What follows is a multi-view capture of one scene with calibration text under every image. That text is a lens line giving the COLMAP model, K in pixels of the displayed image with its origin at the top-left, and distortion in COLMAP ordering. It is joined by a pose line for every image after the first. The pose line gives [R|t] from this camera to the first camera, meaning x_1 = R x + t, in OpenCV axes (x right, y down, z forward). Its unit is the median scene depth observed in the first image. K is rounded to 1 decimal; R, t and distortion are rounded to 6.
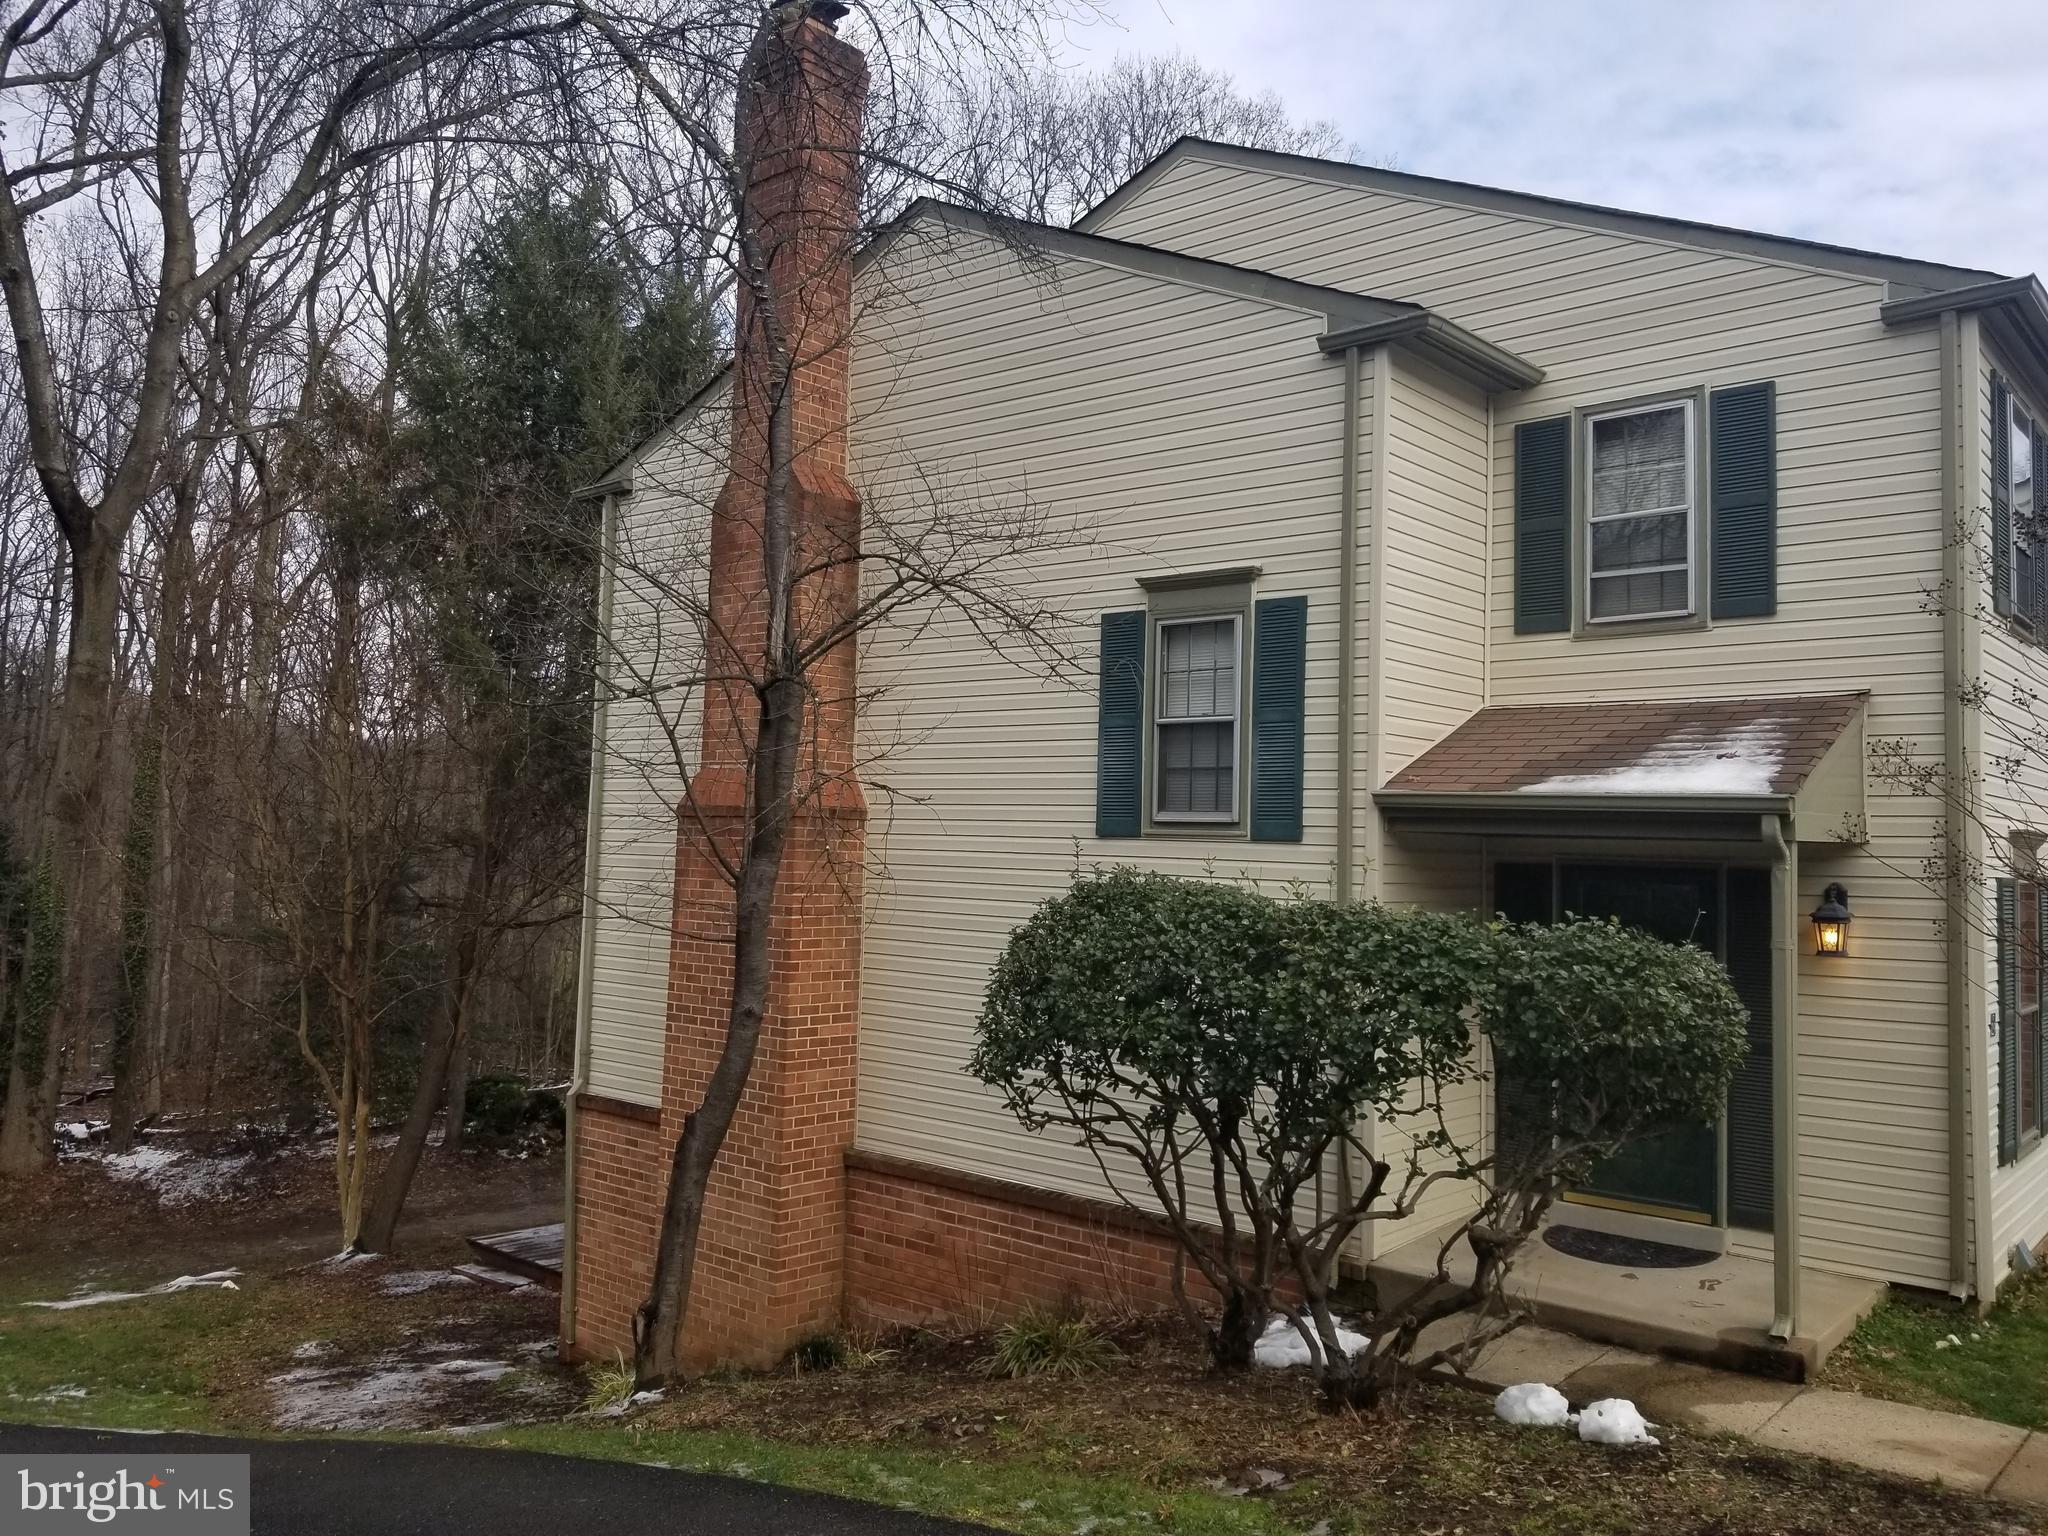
lens RADIAL K [[1605.9, 0, 1060.7], [0, 1605.9, 730.3], [0, 0, 1]] dist [0.058967, -0.100309]
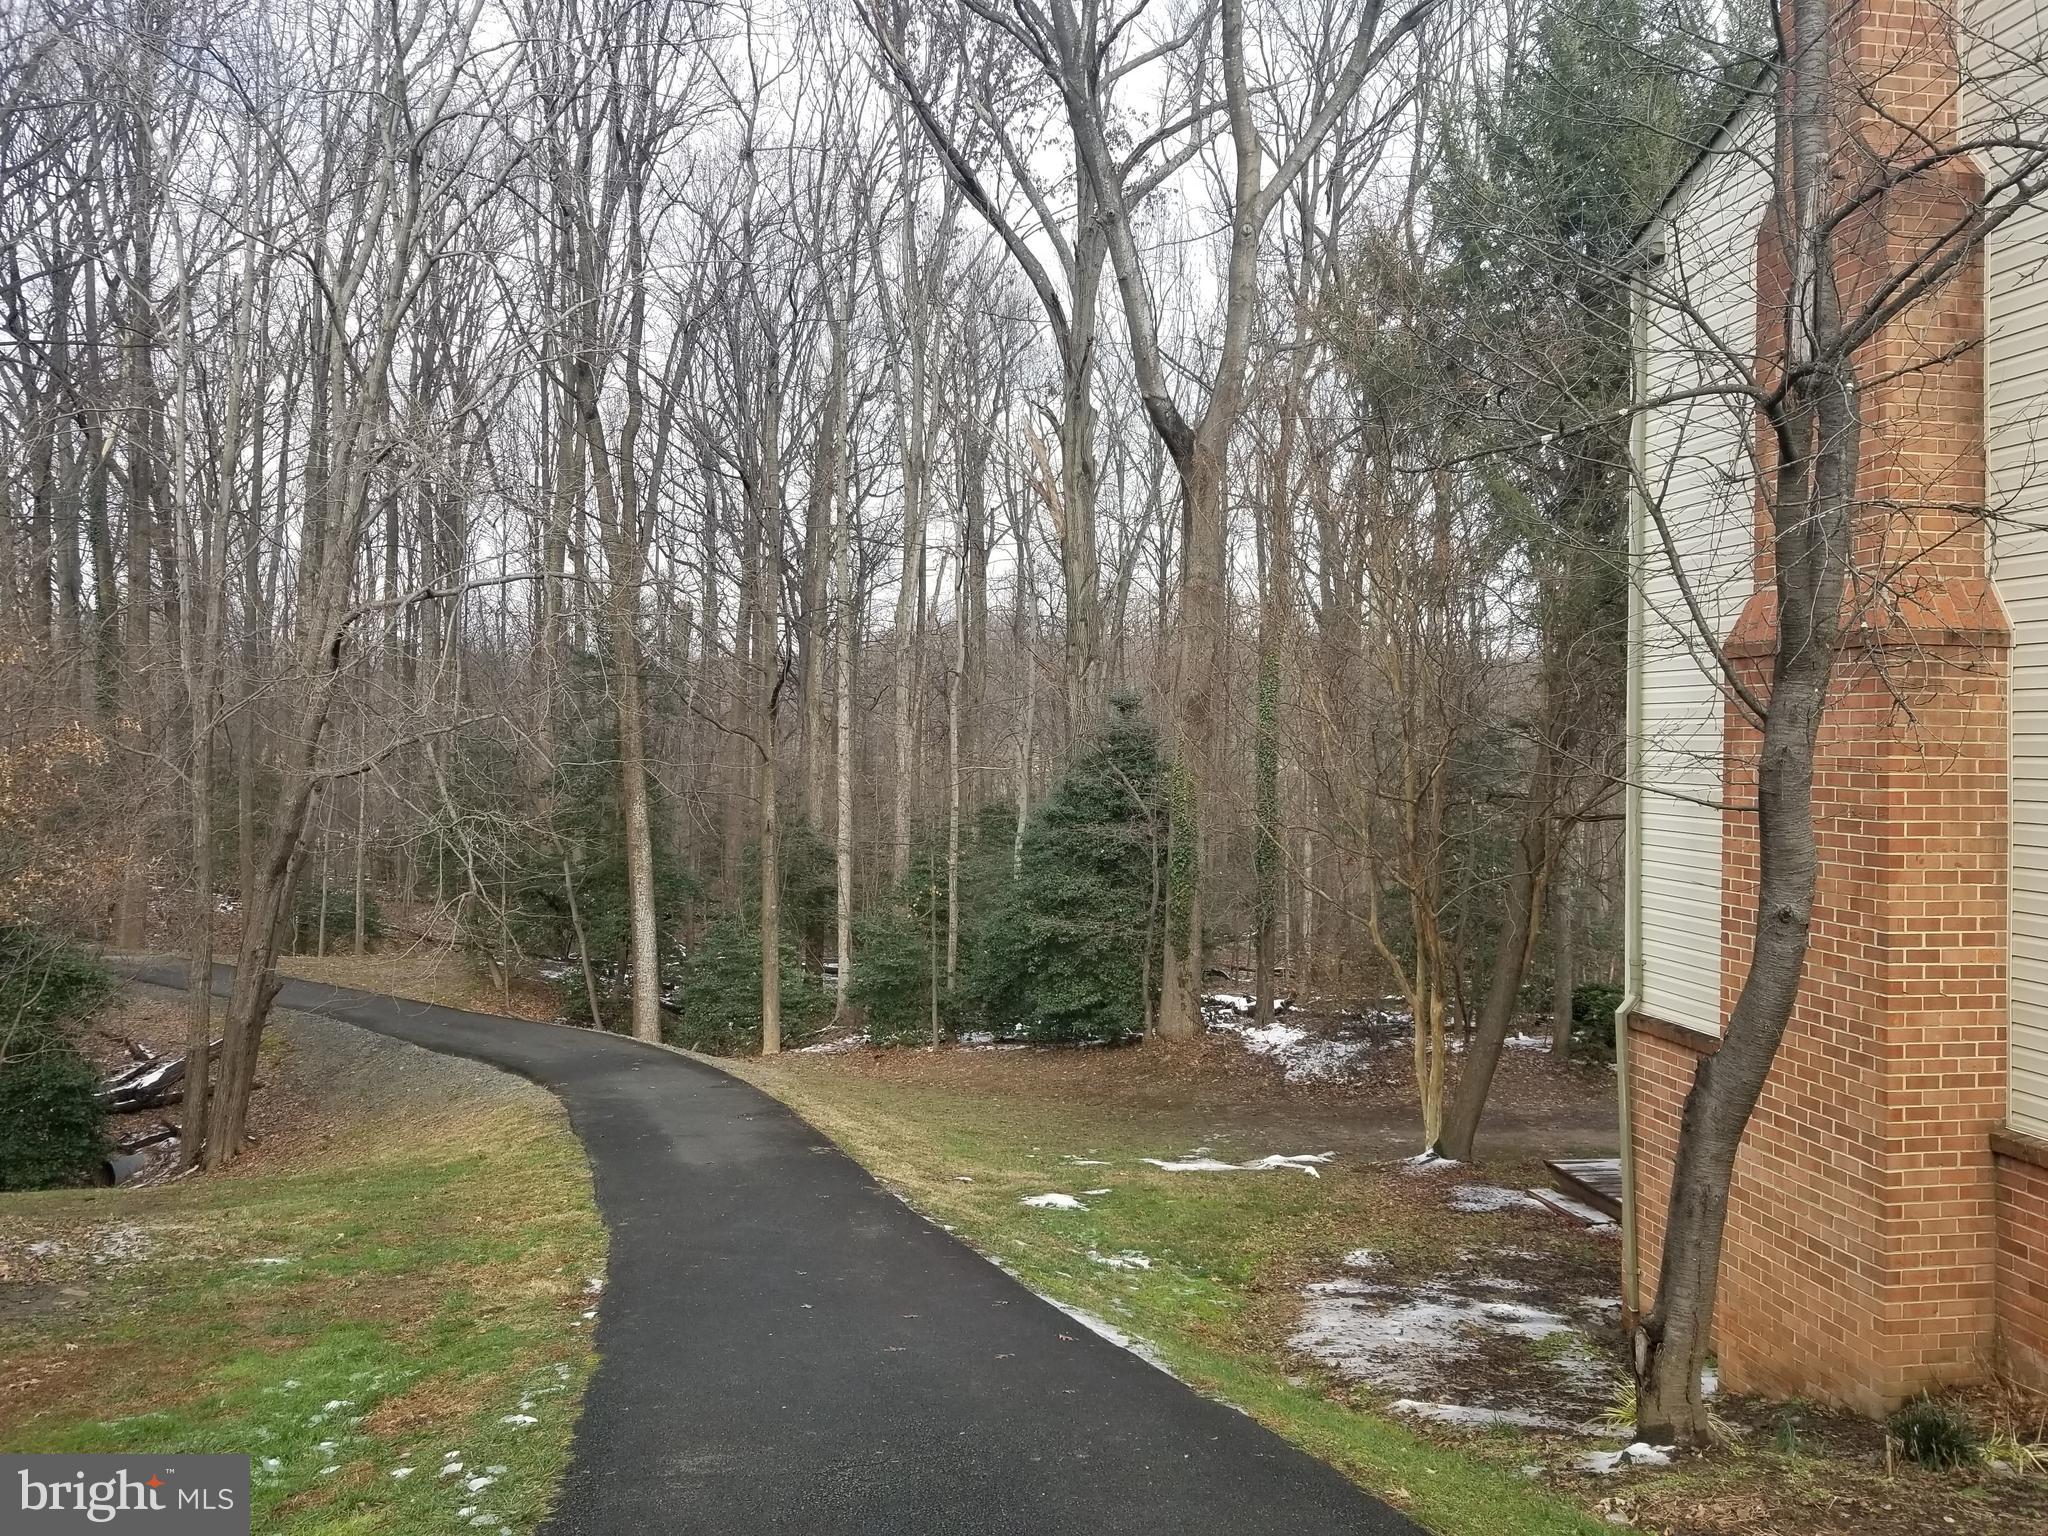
lens RADIAL K [[1605.9, 0, 1060.7], [0, 1605.9, 730.3], [0, 0, 1]] dist [0.058967, -0.100309]
pose [[0.776325, -0.022738, -0.629923, -0.003216], [0.057059, 0.997781, 0.034304, 0.039345], [0.627745, -0.062573, 0.775900, 0.200944]]
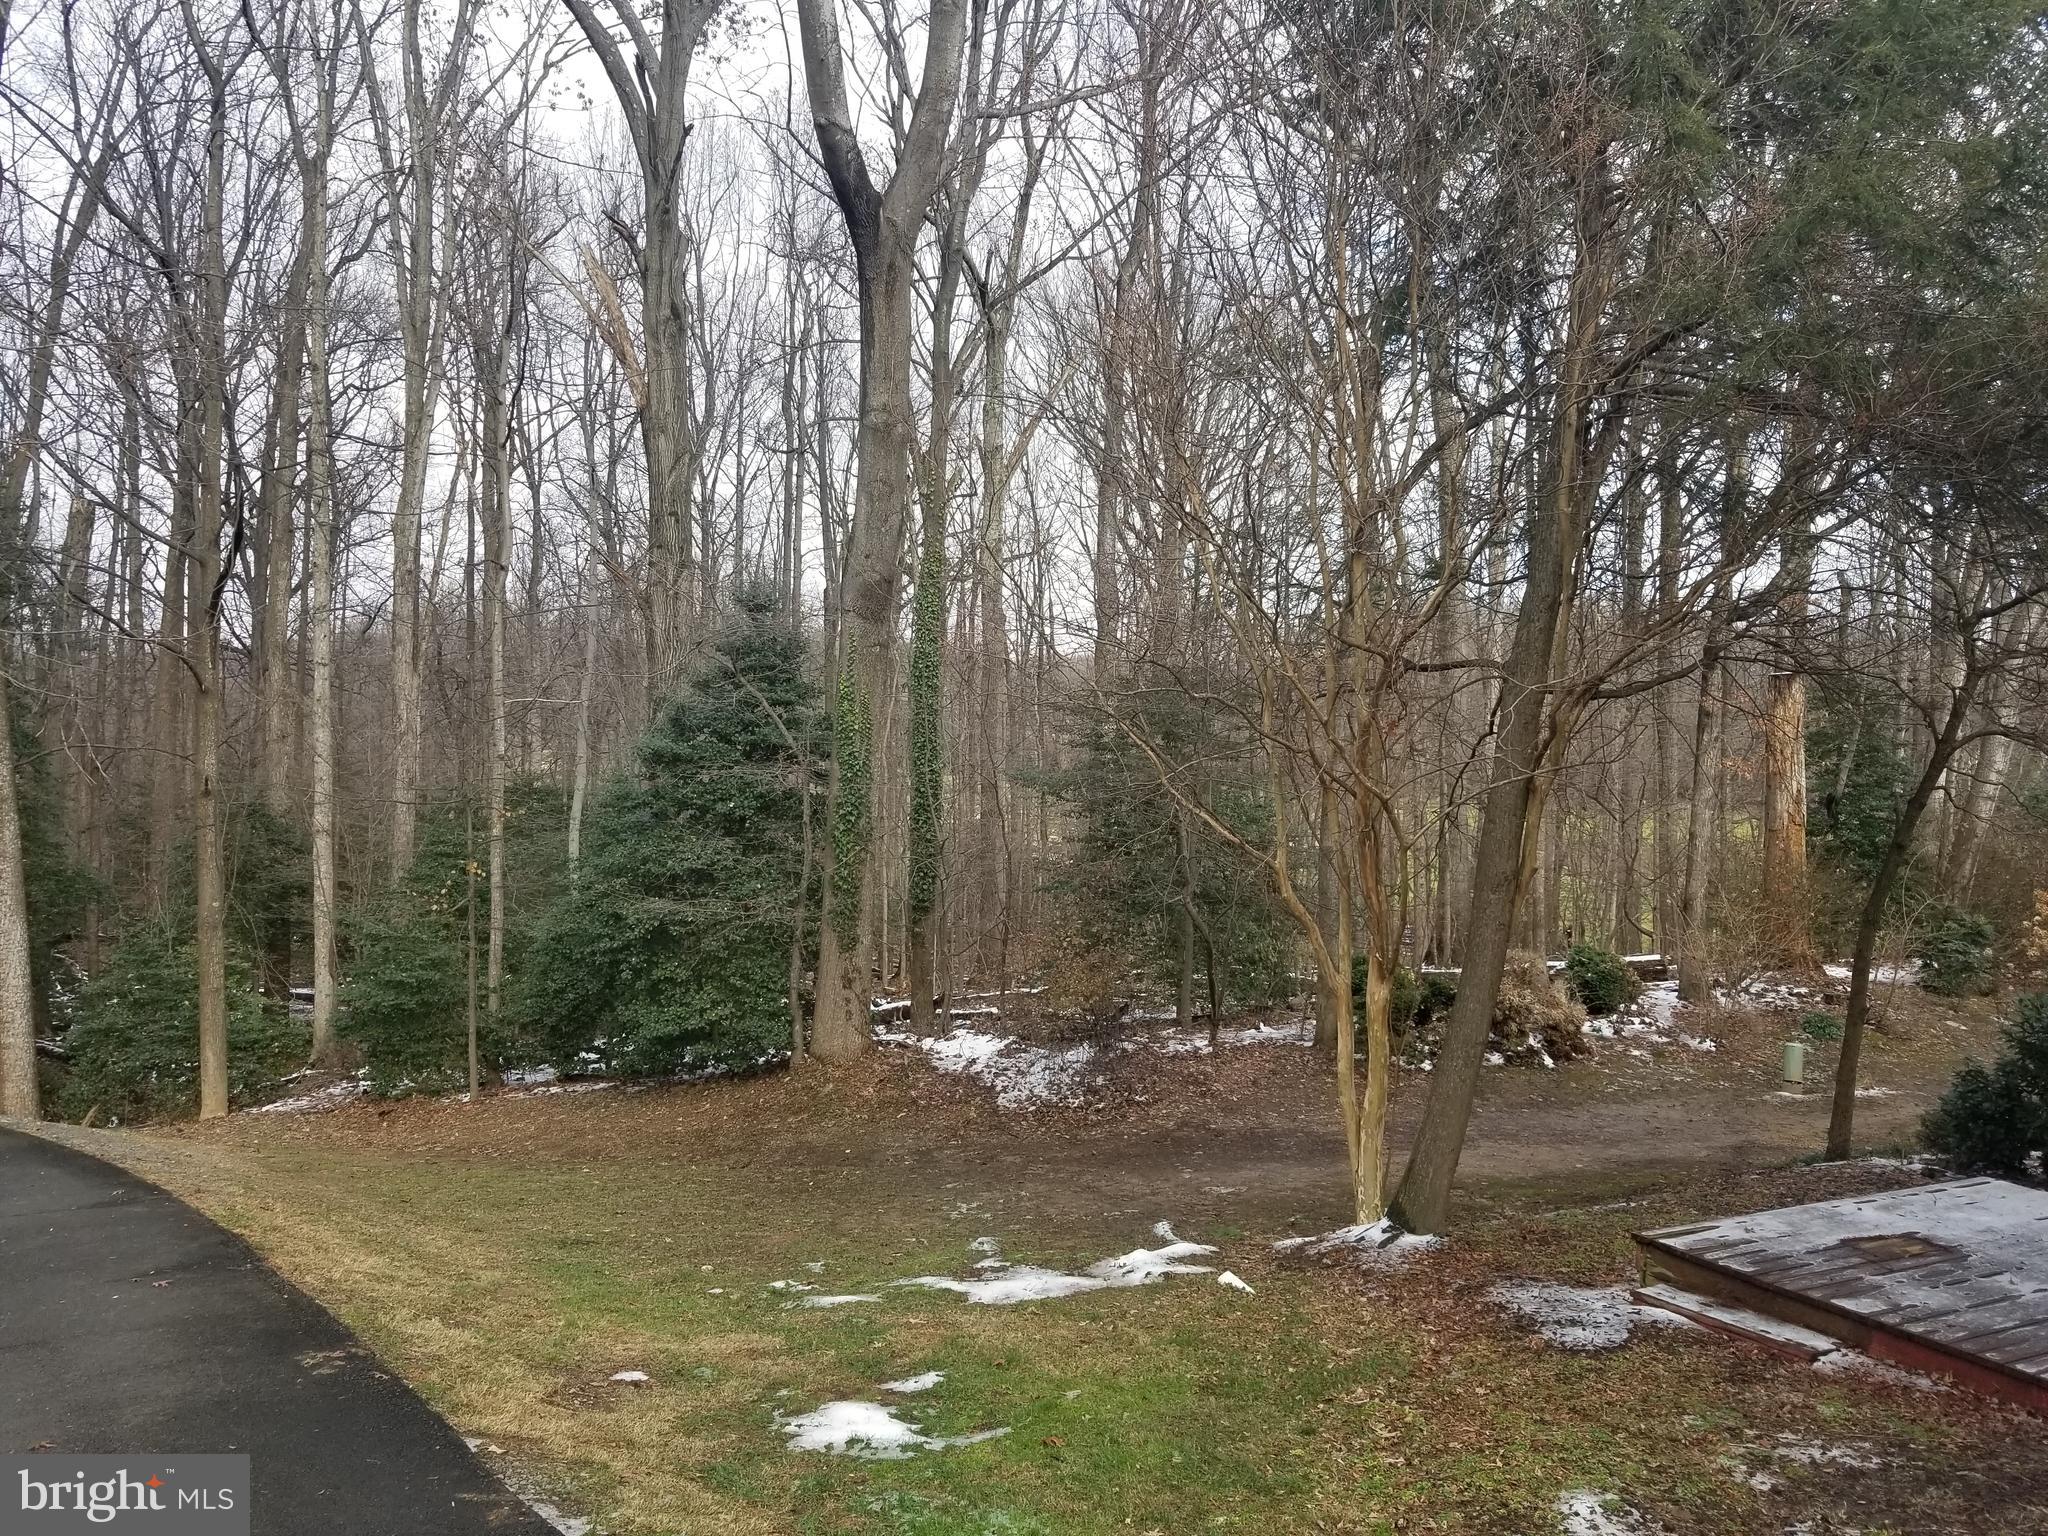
lens RADIAL K [[1593.7, 0, 1063.4], [0, 1593.7, 742.2], [0, 0, 1]] dist [0.089203, -0.167390]
pose [[0.929910, -0.022804, -0.367080, -0.470769], [0.045981, 0.997454, 0.054517, 0.152206], [0.364902, -0.067575, 0.928590, 0.602097]]
